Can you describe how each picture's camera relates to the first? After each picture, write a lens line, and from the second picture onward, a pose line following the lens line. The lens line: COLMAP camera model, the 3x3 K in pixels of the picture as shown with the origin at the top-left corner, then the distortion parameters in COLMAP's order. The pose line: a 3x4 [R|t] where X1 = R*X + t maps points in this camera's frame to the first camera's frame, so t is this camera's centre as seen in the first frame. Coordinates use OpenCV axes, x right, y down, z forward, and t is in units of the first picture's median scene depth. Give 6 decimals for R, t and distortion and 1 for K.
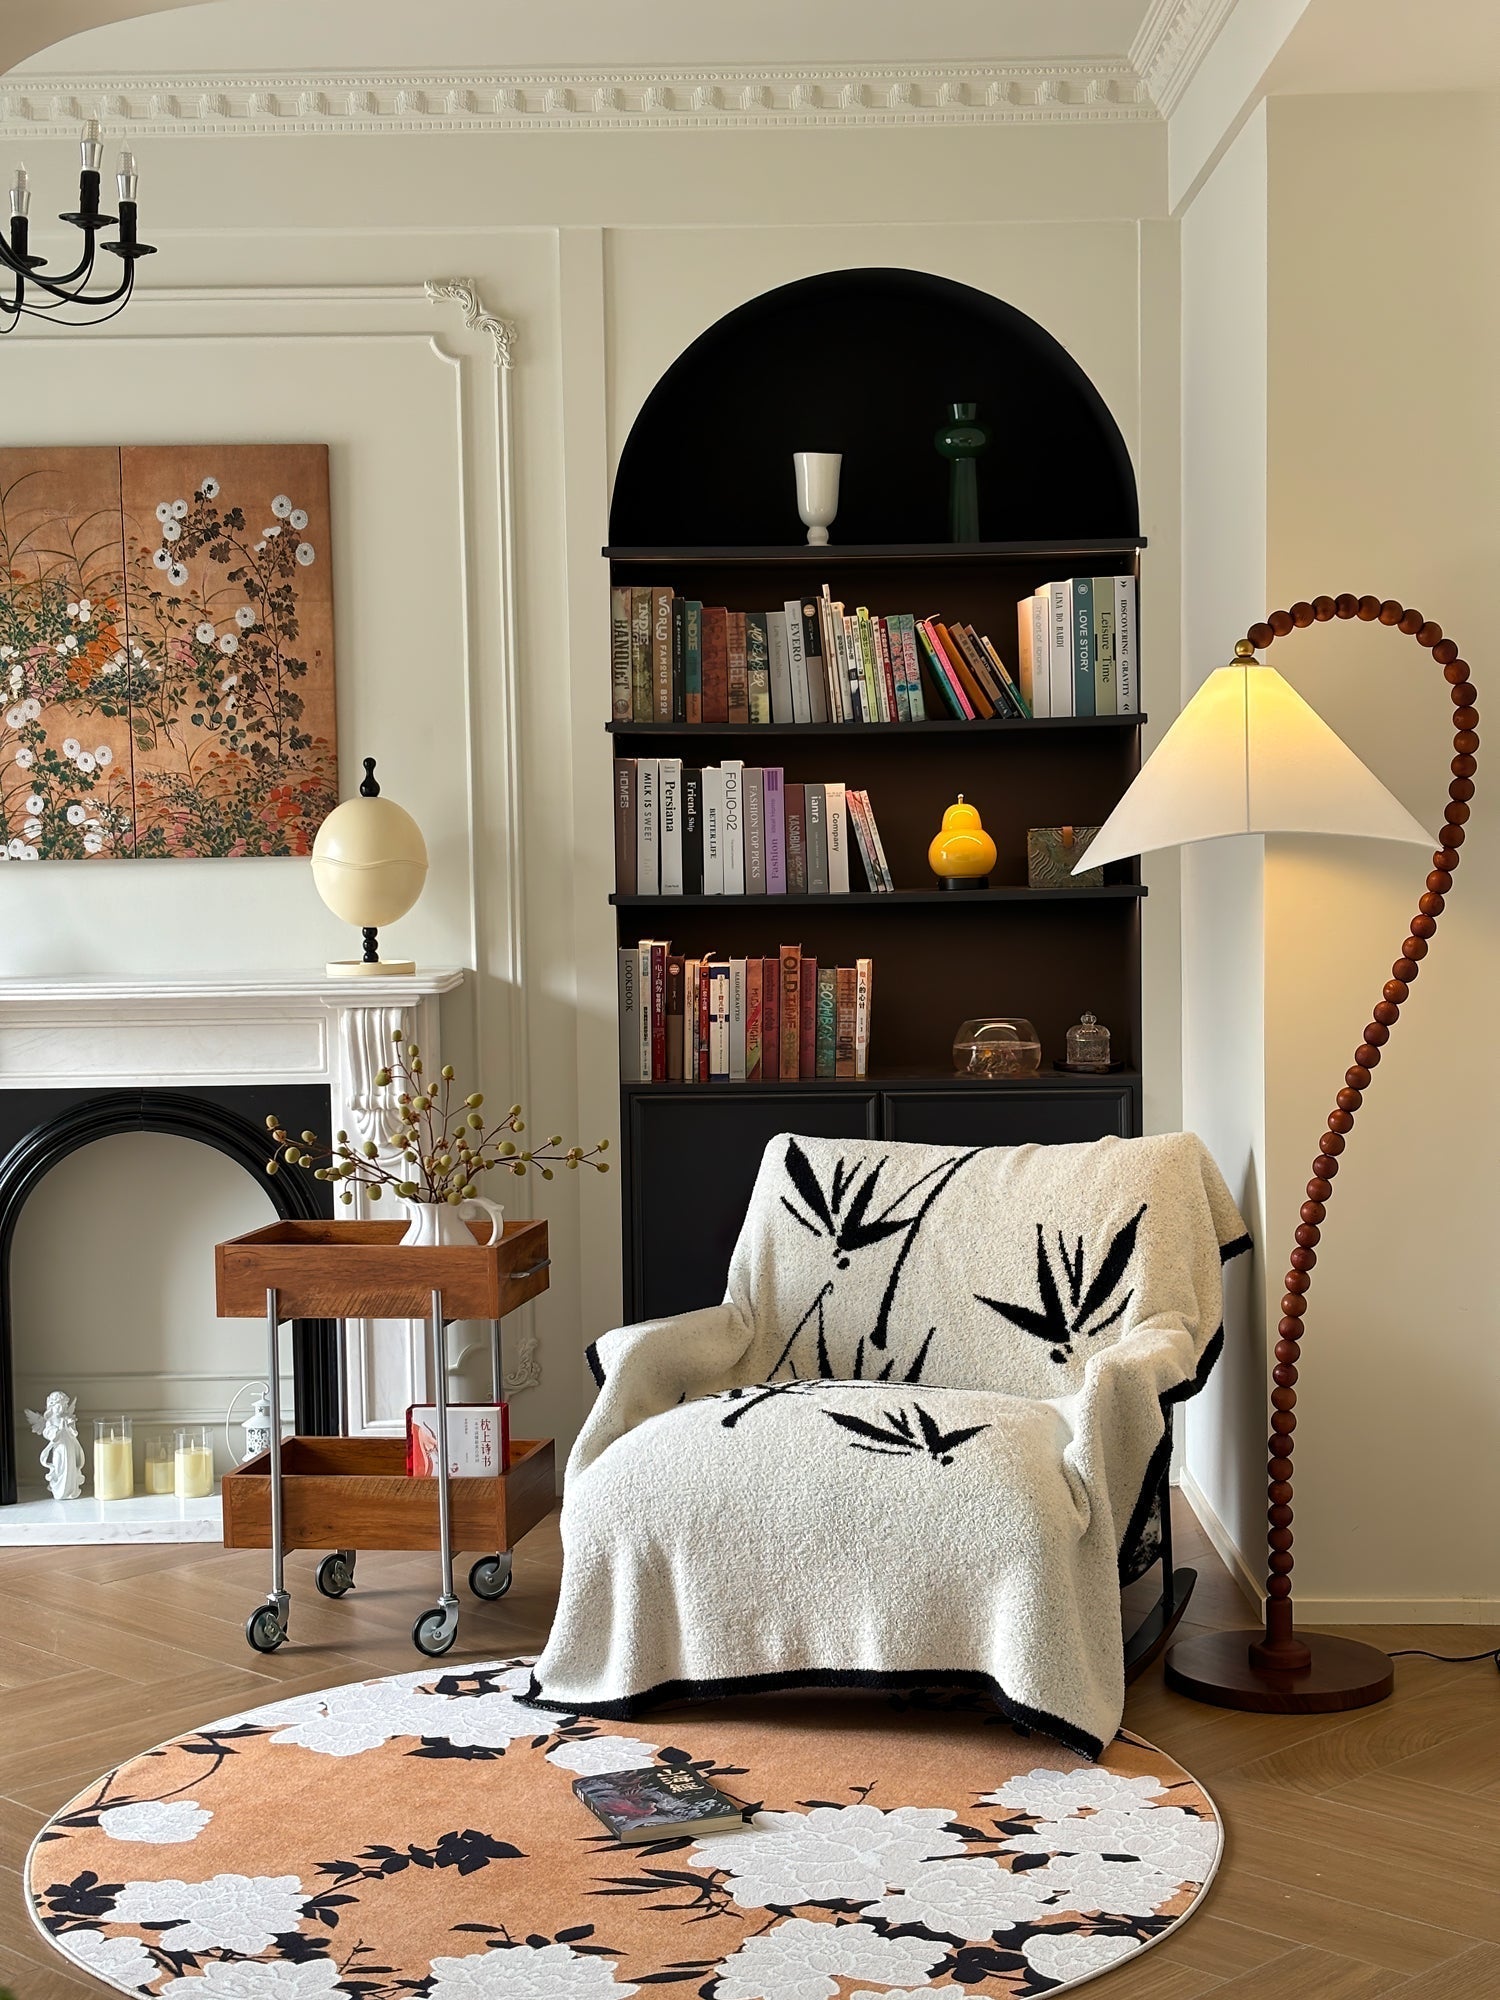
lens RADIAL K [[2977.1, 0, 750.0], [0, 2977.1, 1000.0], [0, 0, 1]] dist [0.266601, -1.020739]
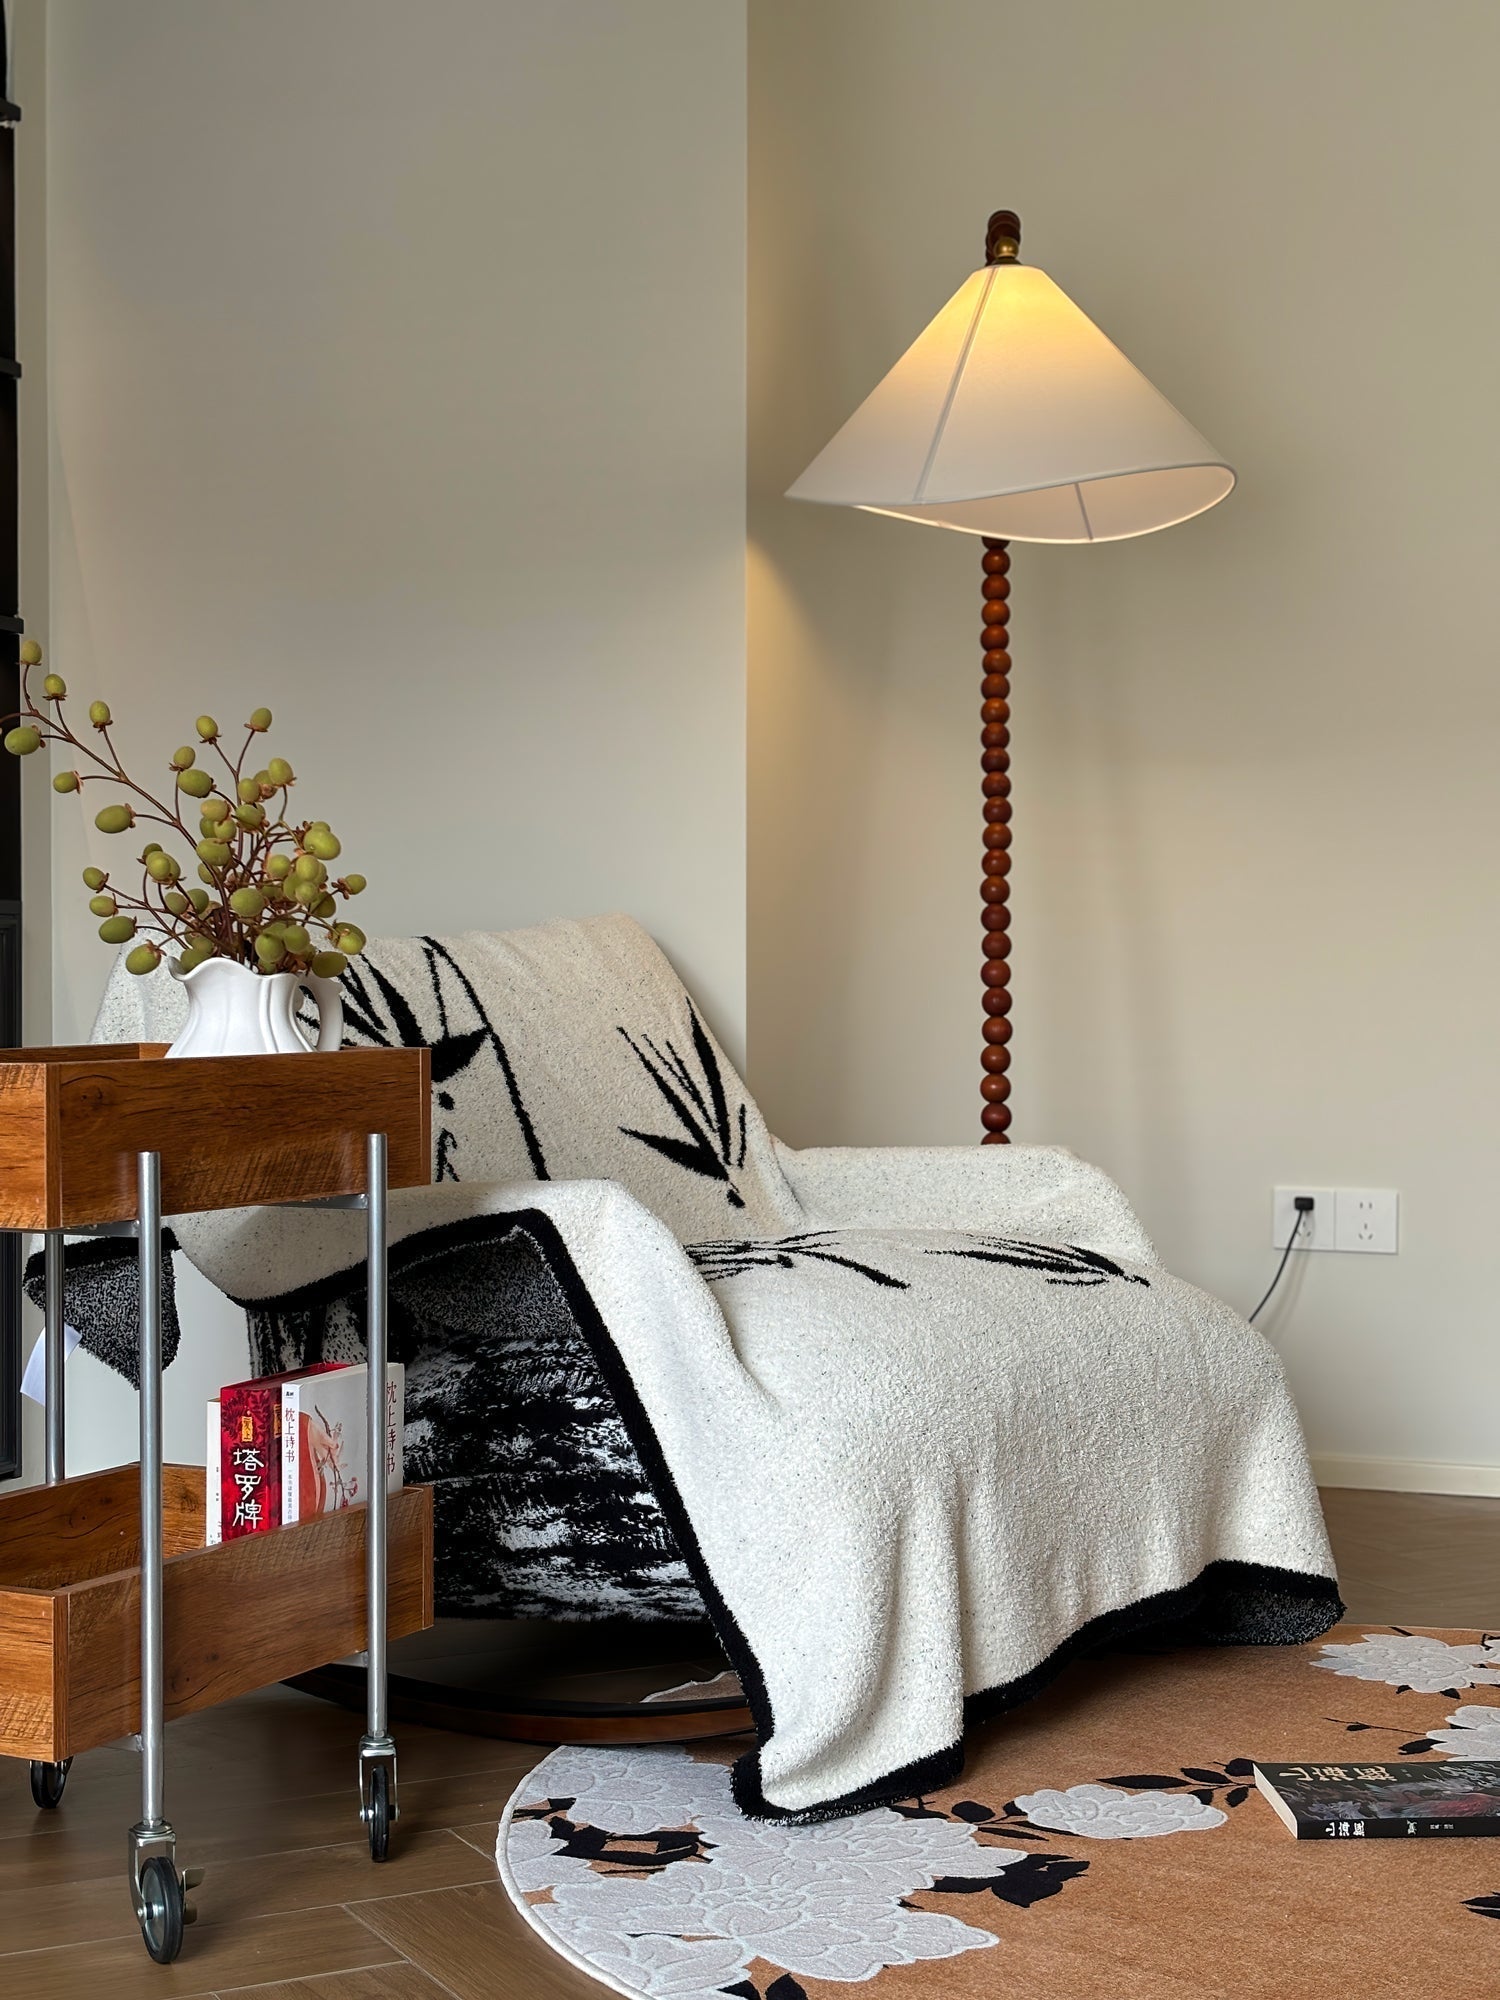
lens RADIAL K [[2977.1, 0, 750.0], [0, 2977.1, 1000.0], [0, 0, 1]] dist [0.266601, -1.020739]
pose [[0.302612, 0.008468, 0.953076, -0.471994], [0.052742, 0.998280, -0.025615, 0.074690], [-0.951653, 0.058019, 0.301645, 0.646111]]
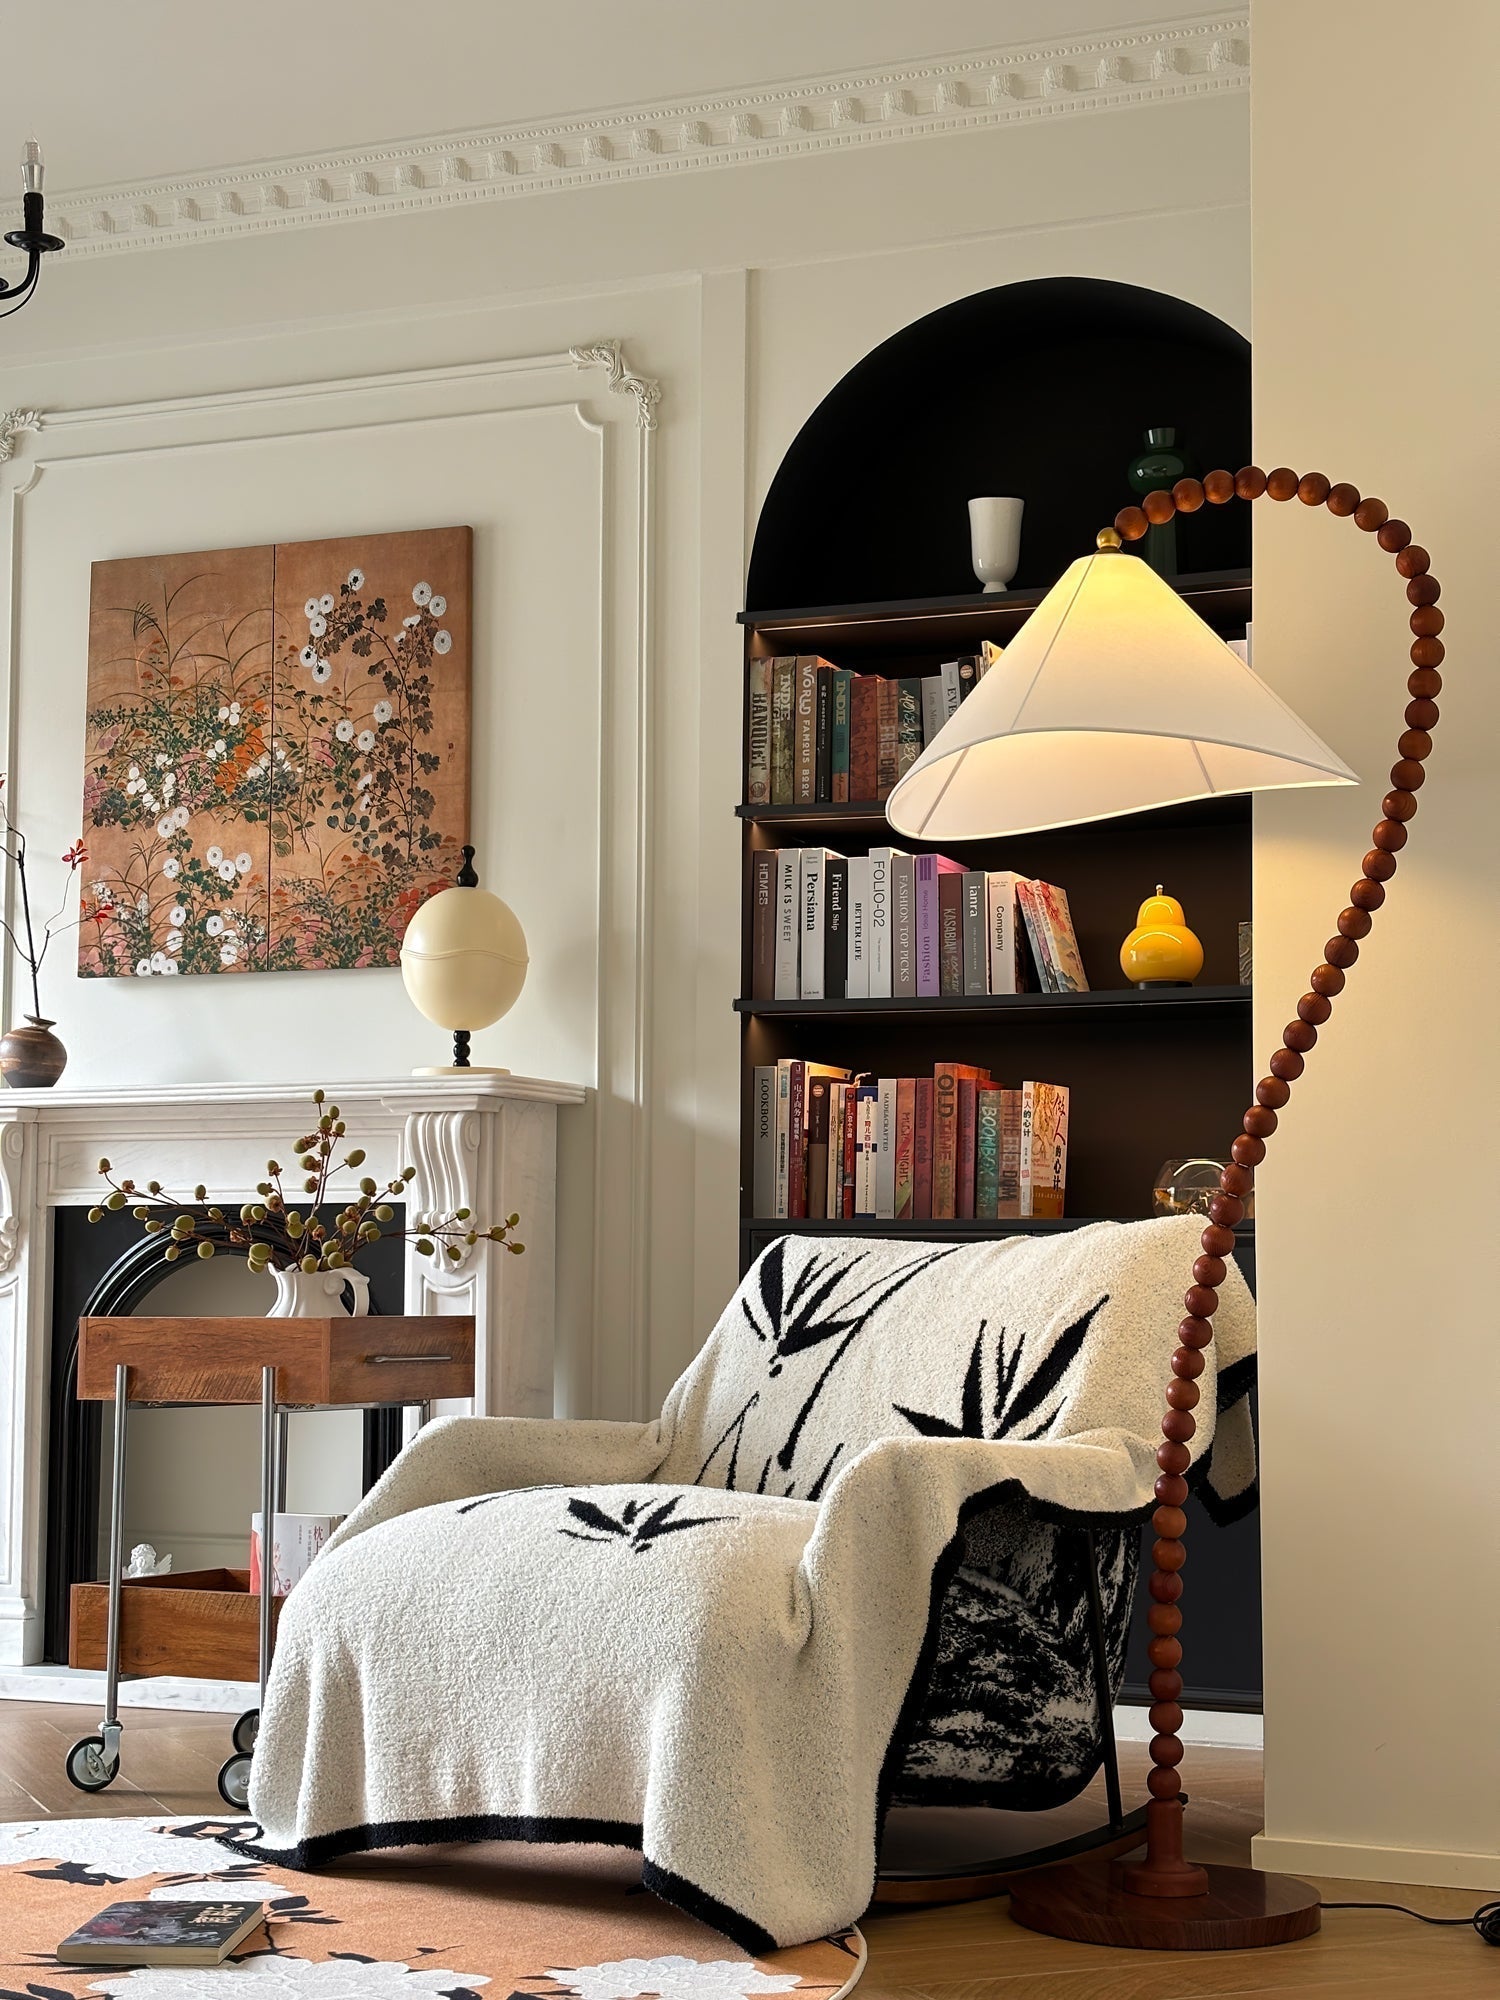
lens RADIAL K [[2977.1, 0, 750.0], [0, 2977.1, 1000.0], [0, 0, 1]] dist [0.266601, -1.020739]
pose [[0.926709, -0.015877, -0.375443, 0.286258], [-0.043322, 0.987931, -0.148711, 0.094752], [0.373273, 0.154077, 0.914837, 0.204997]]
